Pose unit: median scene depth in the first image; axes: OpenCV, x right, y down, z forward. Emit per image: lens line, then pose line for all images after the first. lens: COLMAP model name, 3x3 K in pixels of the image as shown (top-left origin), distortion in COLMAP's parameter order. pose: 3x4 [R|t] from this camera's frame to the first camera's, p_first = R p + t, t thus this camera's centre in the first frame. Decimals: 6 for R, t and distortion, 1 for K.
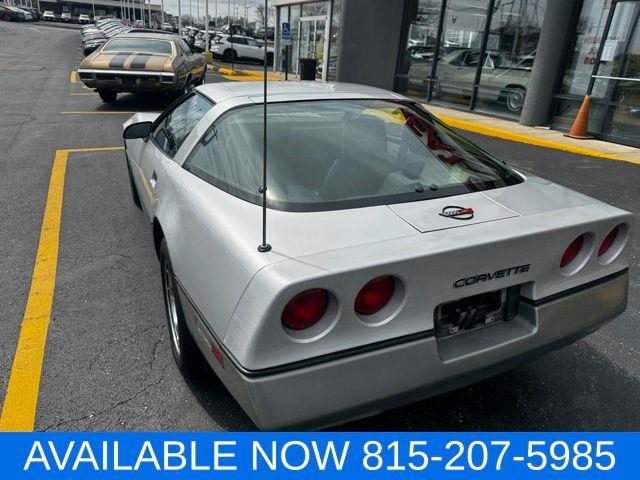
lens RADIAL K [[454.5, 0, 318.1], [0, 454.5, 235.2], [0, 0, 1]] dist [0.012921, -0.016031]
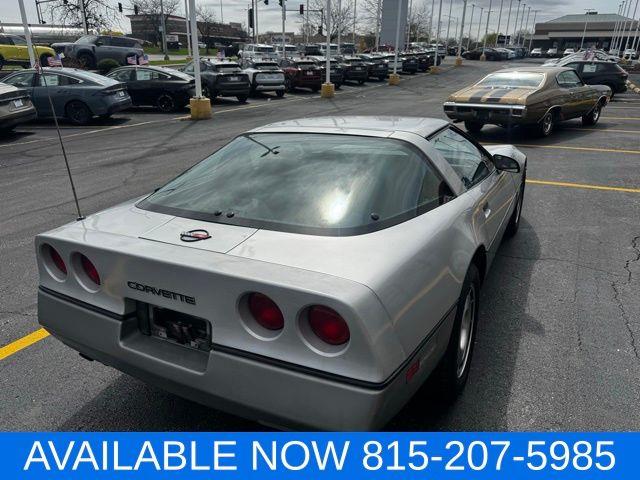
lens RADIAL K [[454.5, 0, 318.7], [0, 454.5, 243.2], [0, 0, 1]] dist [0.012921, -0.016031]
pose [[0.599269, 0.234045, -0.765572, 0.123199], [-0.270995, 0.959158, 0.081100, -0.018607], [0.753285, 0.158866, 0.638219, 0.050084]]
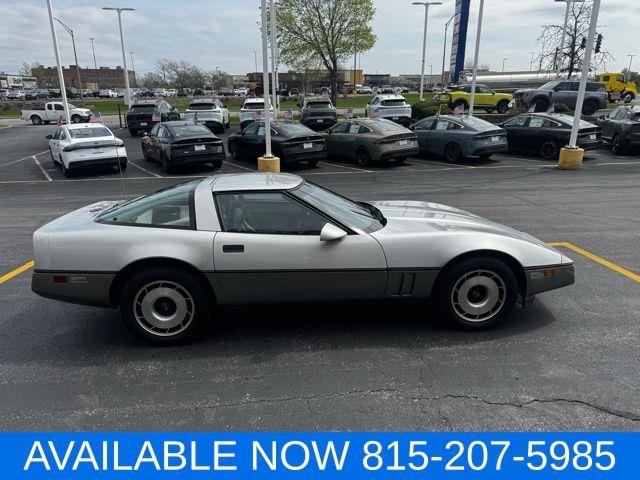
lens RADIAL K [[454.5, 0, 323.3], [0, 454.5, 240.9], [0, 0, 1]] dist [0.012921, -0.016031]
pose [[-0.350519, 0.211413, -0.912382, 0.212406], [-0.373026, 0.862067, 0.343063, -0.120425], [0.859062, 0.460592, -0.223308, 0.260762]]
